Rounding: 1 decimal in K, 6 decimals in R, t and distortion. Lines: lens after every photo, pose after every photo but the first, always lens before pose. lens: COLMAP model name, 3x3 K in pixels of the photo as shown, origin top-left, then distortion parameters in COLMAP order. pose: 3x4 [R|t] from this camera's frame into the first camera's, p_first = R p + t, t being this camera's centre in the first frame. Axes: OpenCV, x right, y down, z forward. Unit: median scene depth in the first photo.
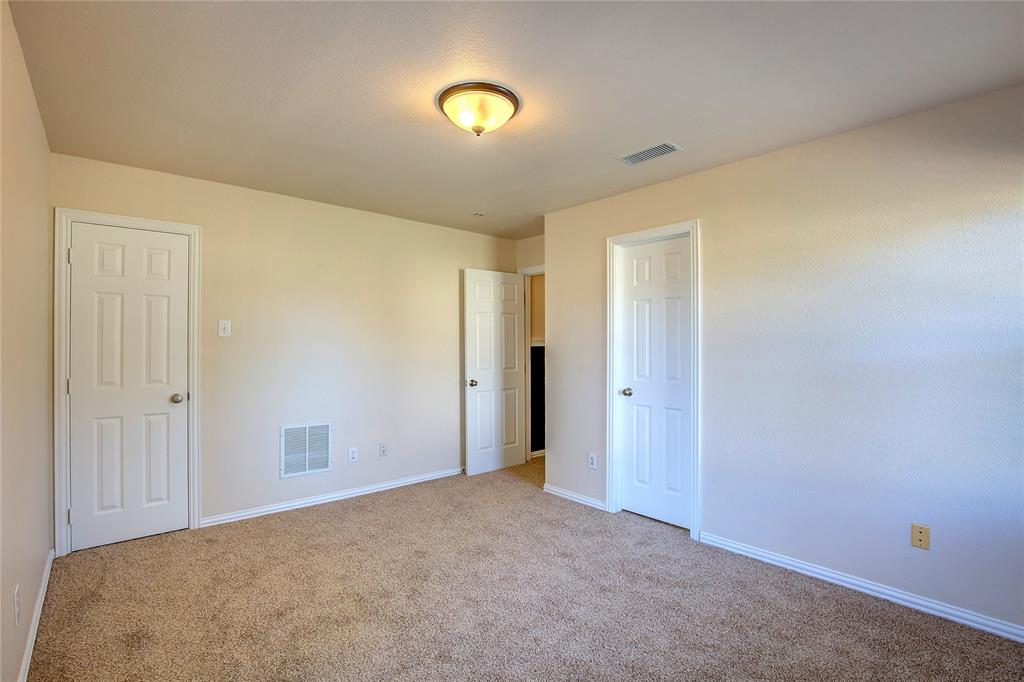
lens RADIAL K [[478.7, 0, 519.7], [0, 478.7, 341.5], [0, 0, 1]] dist [-0.031283, 0.002879]
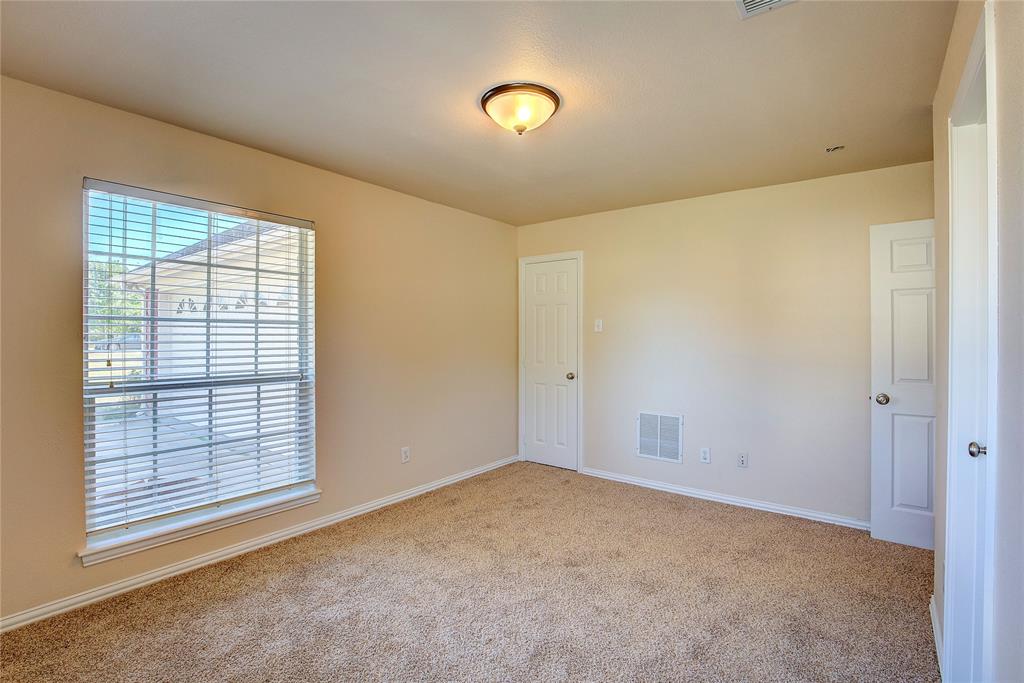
lens RADIAL K [[478.7, 0, 512.5], [0, 478.7, 335.7], [0, 0, 1]] dist [-0.031283, 0.002879]
pose [[0.185068, -0.000166, -0.982726, 0.595059], [-0.003764, 0.999993, -0.000878, 0.001543], [0.982718, 0.003861, 0.185066, 0.515169]]
